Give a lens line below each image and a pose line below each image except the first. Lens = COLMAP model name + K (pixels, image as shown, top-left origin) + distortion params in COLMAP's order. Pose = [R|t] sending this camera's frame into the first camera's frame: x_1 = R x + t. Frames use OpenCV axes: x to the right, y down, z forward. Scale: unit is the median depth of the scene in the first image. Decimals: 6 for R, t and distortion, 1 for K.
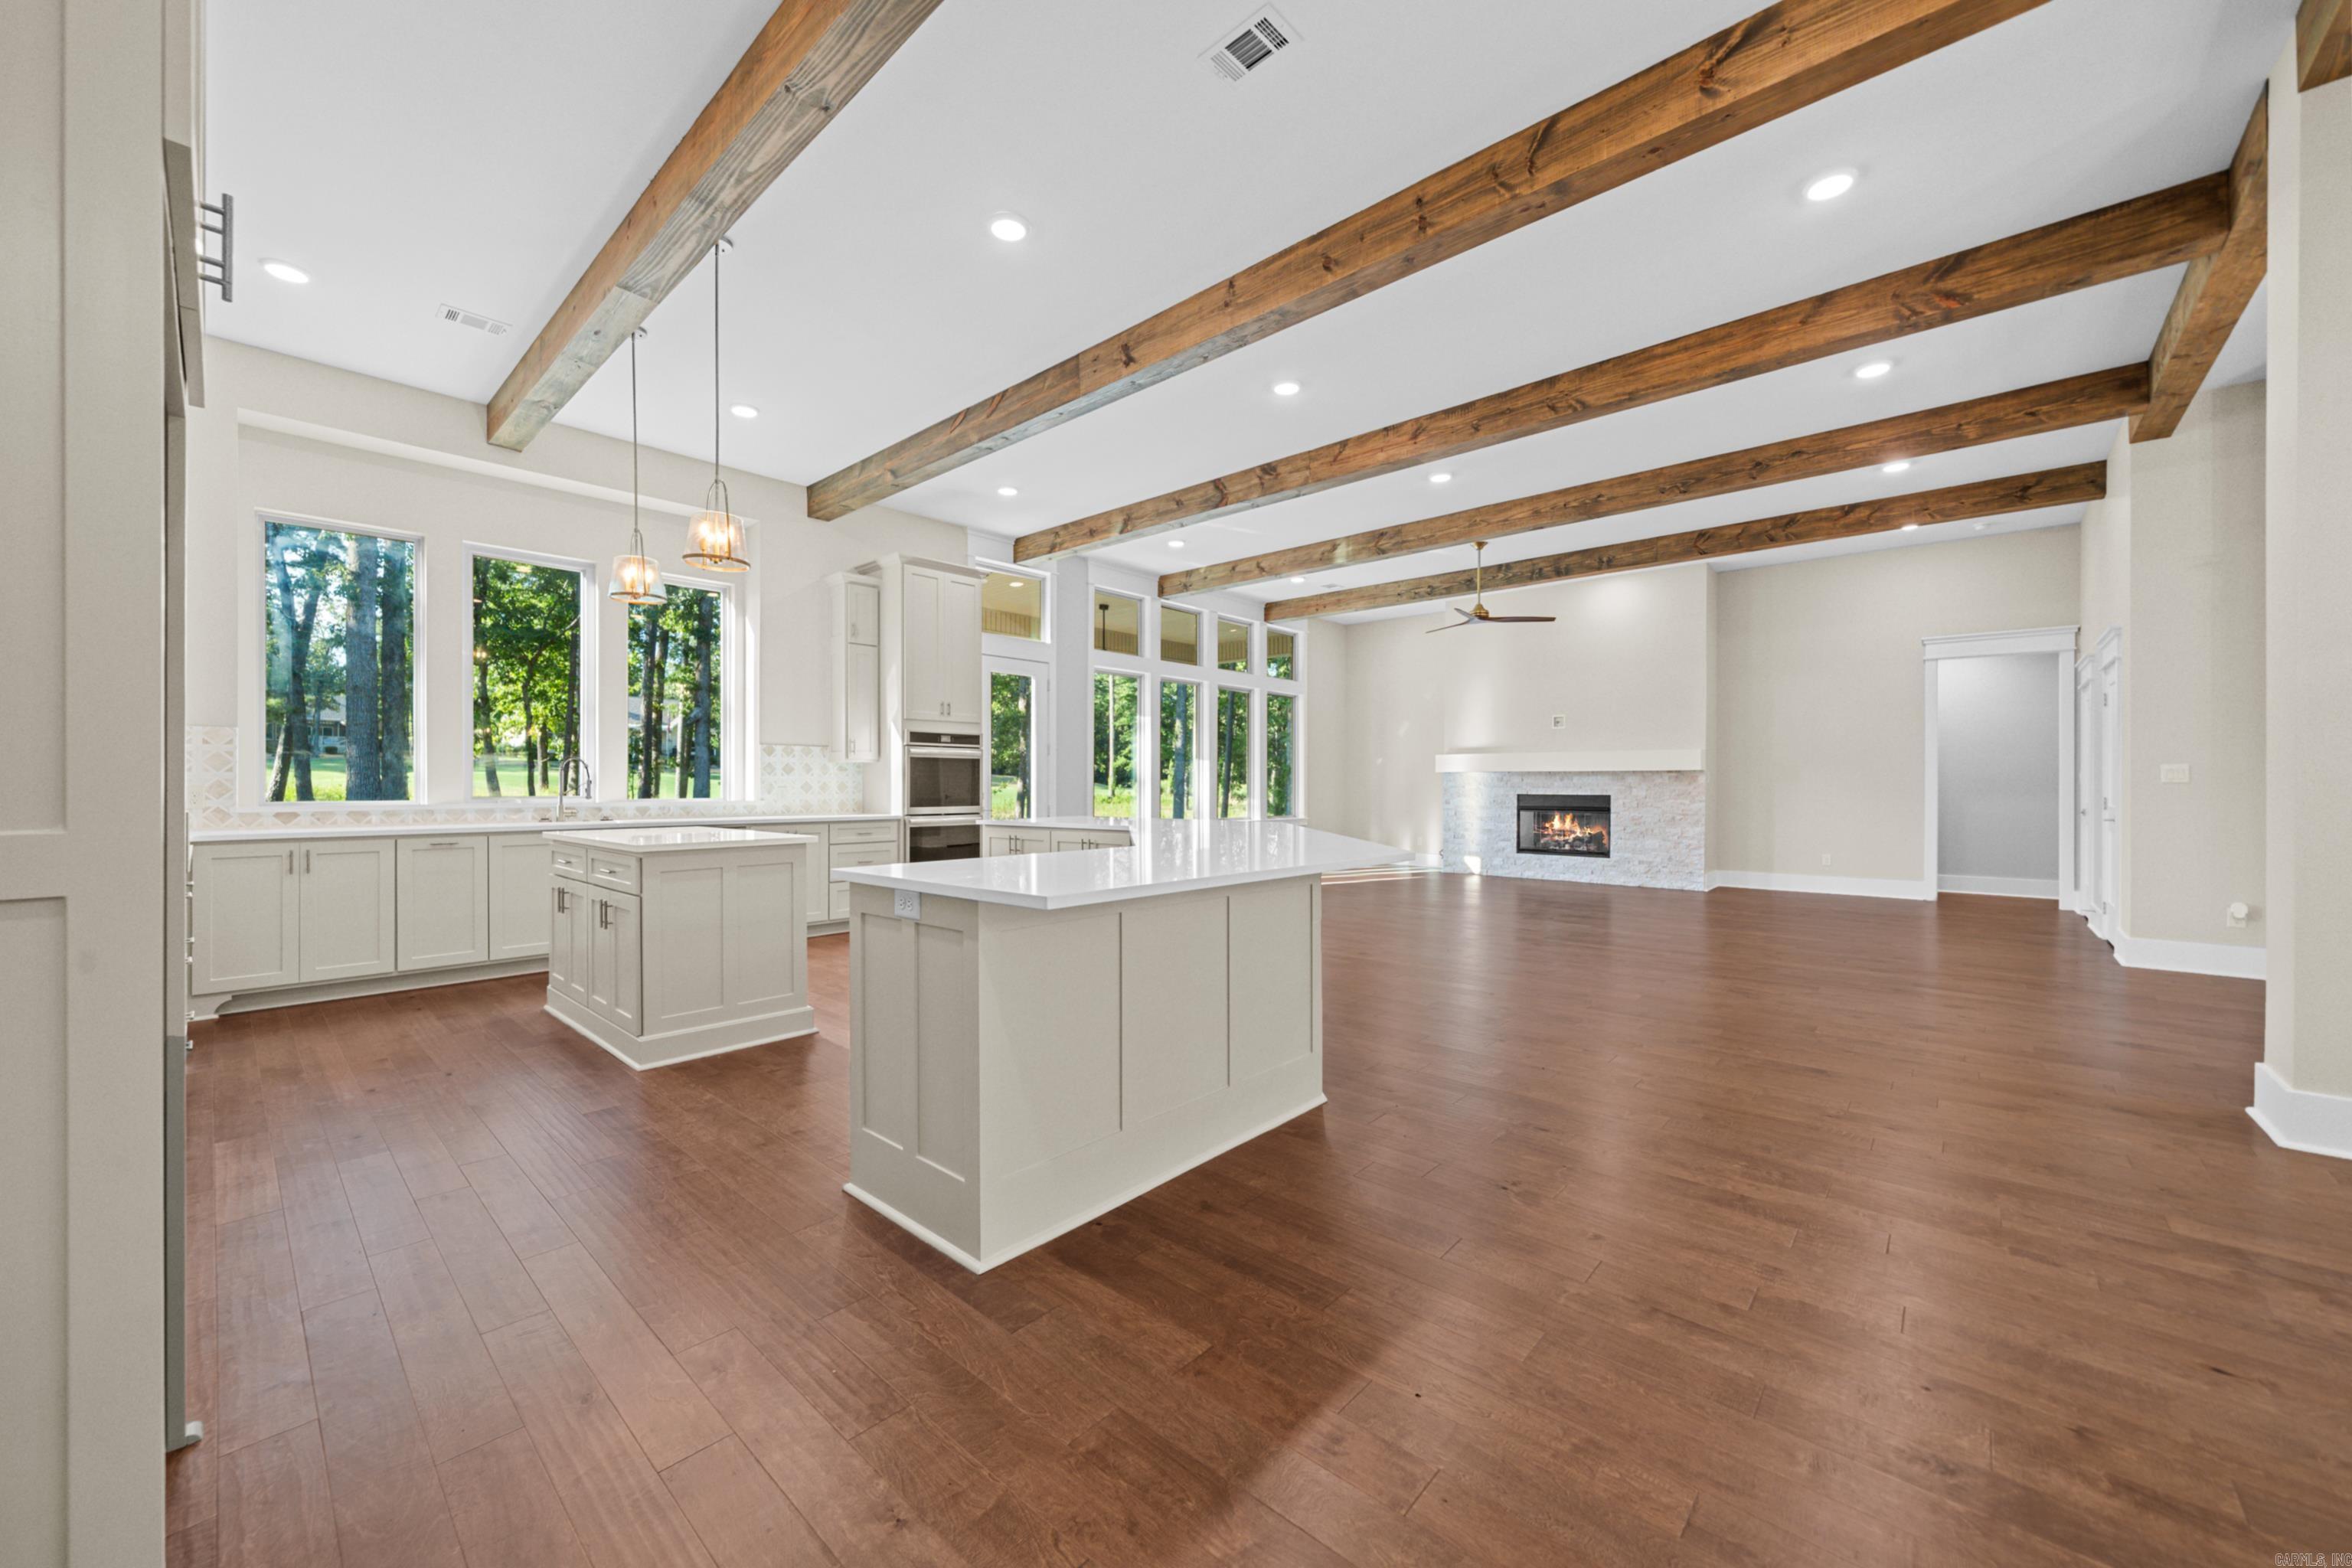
lens RADIAL K [[874.9, 0, 1179.7], [0, 874.9, 786.4], [0, 0, 1]] dist [-0.001492, -0.000117]
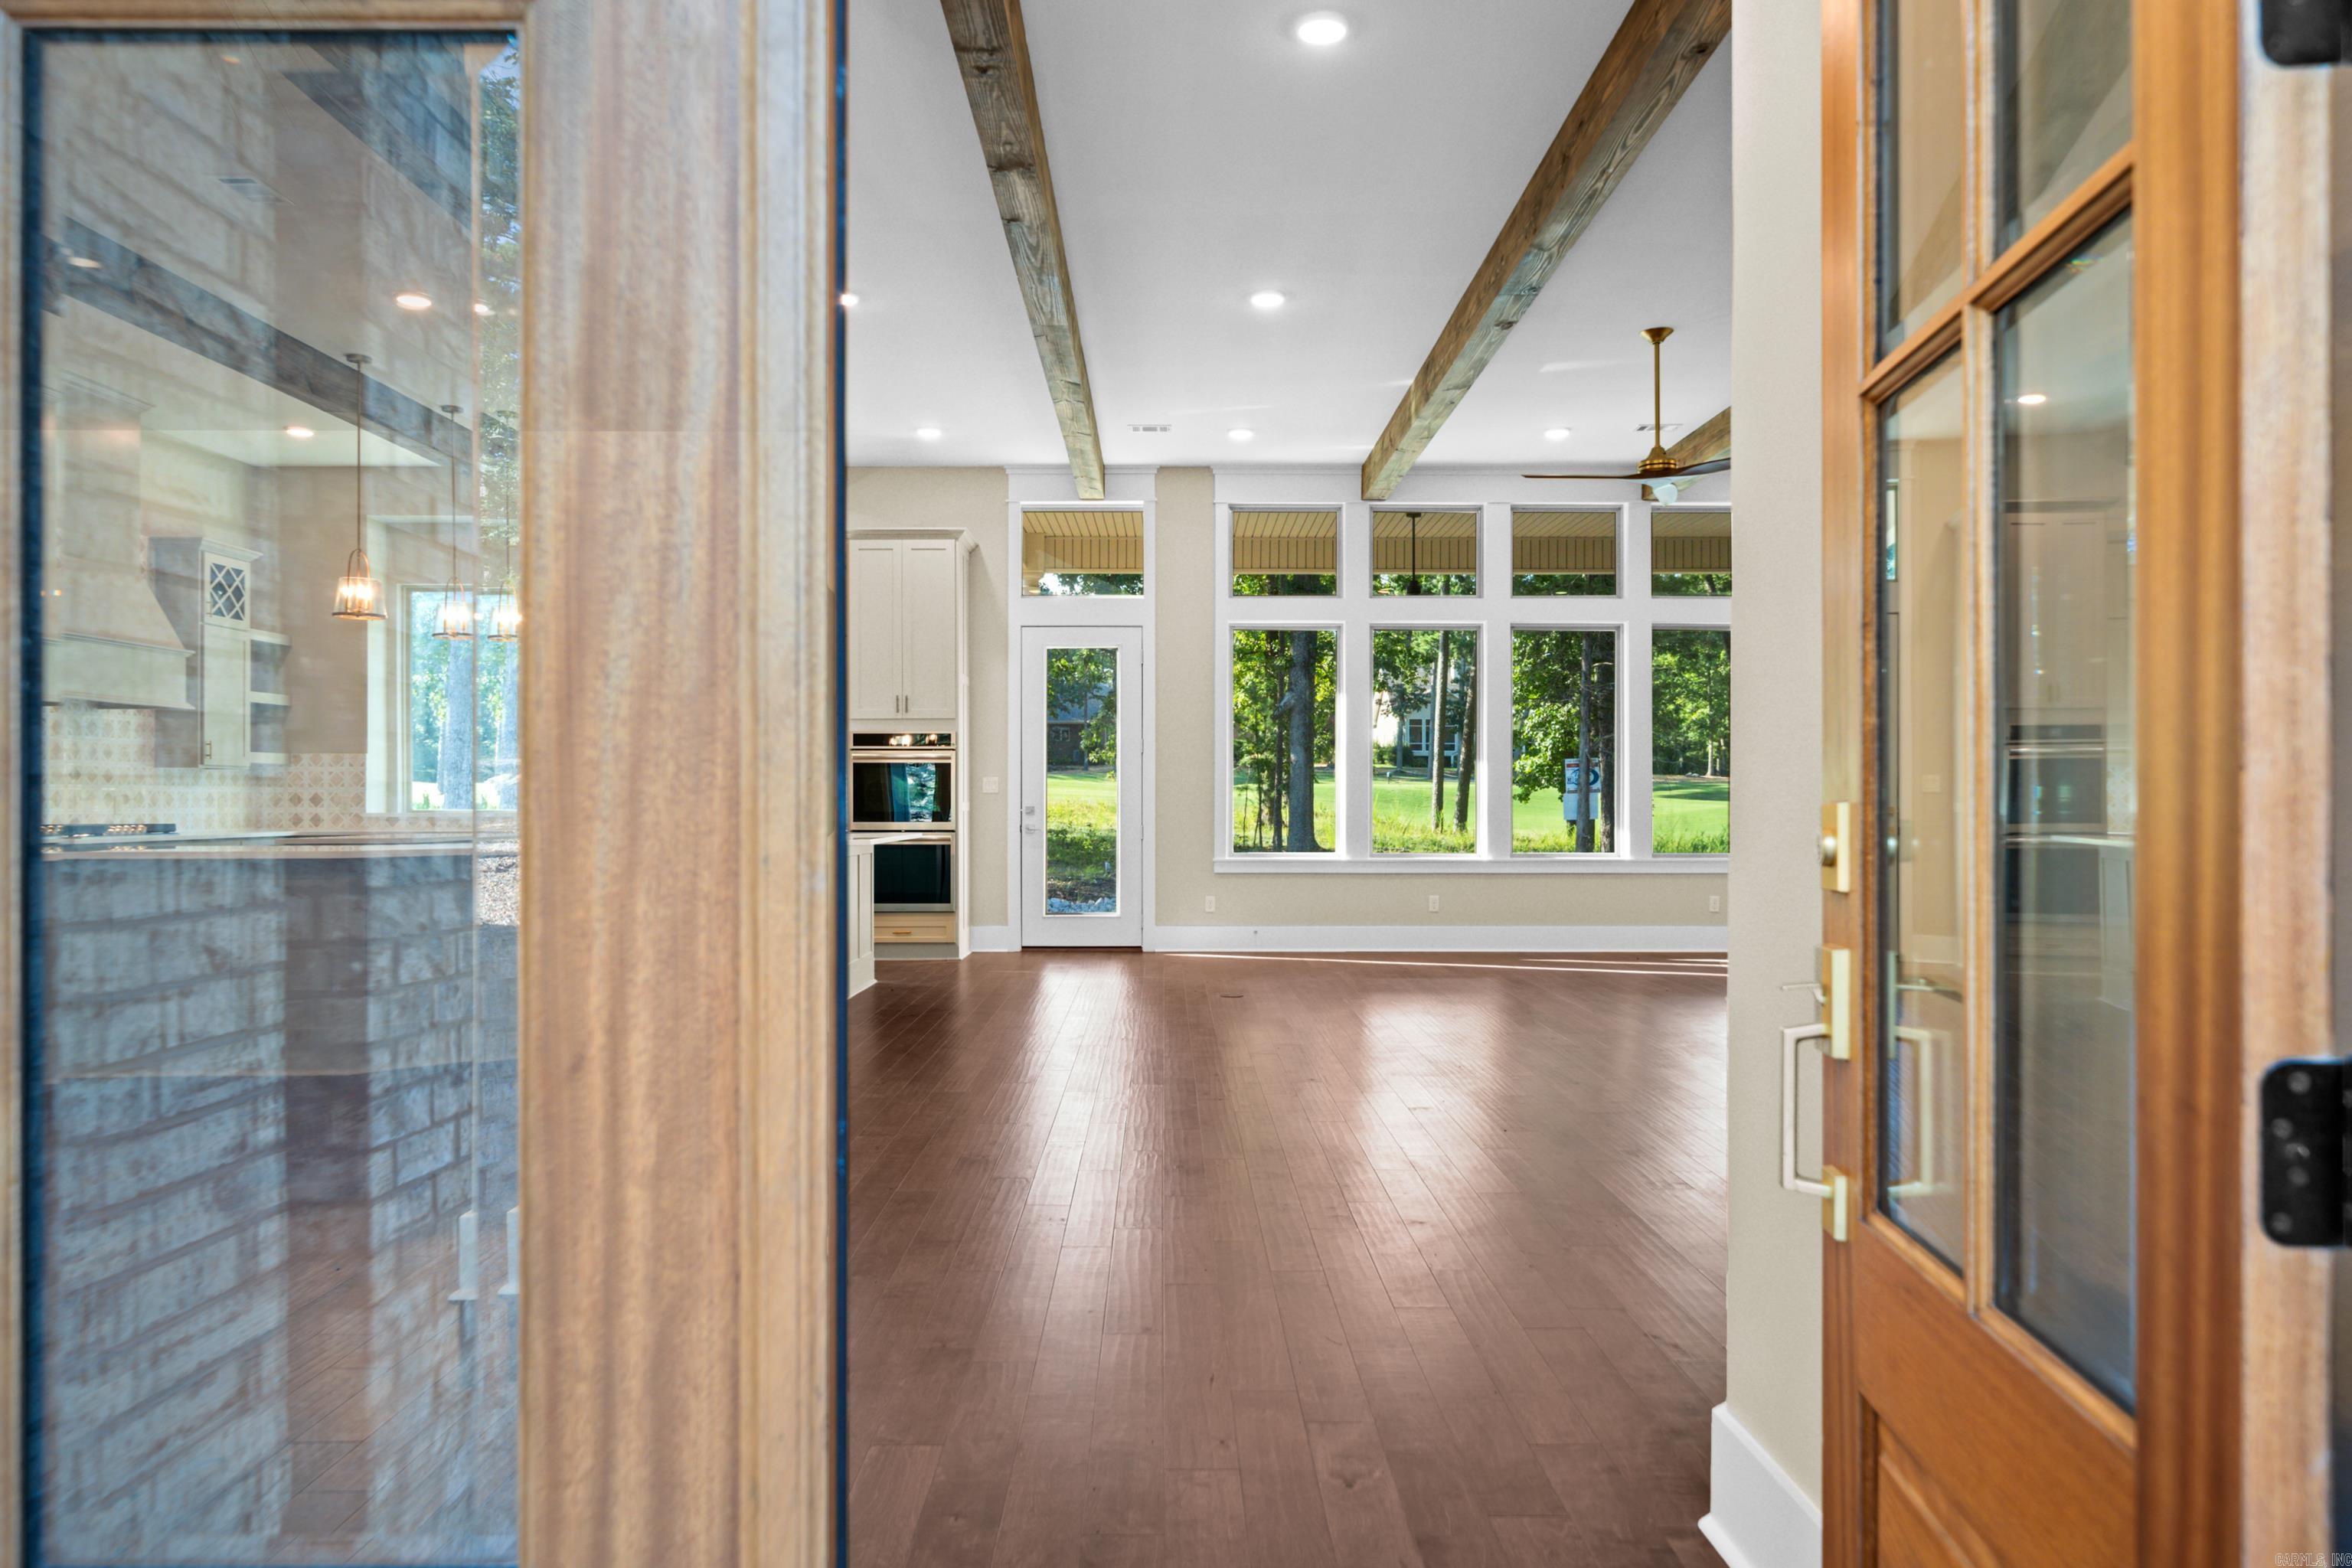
lens RADIAL K [[1574.9, 0, 1176.0], [0, 1574.9, 784.0], [0, 0, 1]] dist [-0.000125, -0.000042]
pose [[0.675303, -0.010488, -0.737466, 0.776557], [0.000810, 0.999909, -0.013479, 0.005721], [0.737540, 0.008505, 0.675250, 0.139077]]
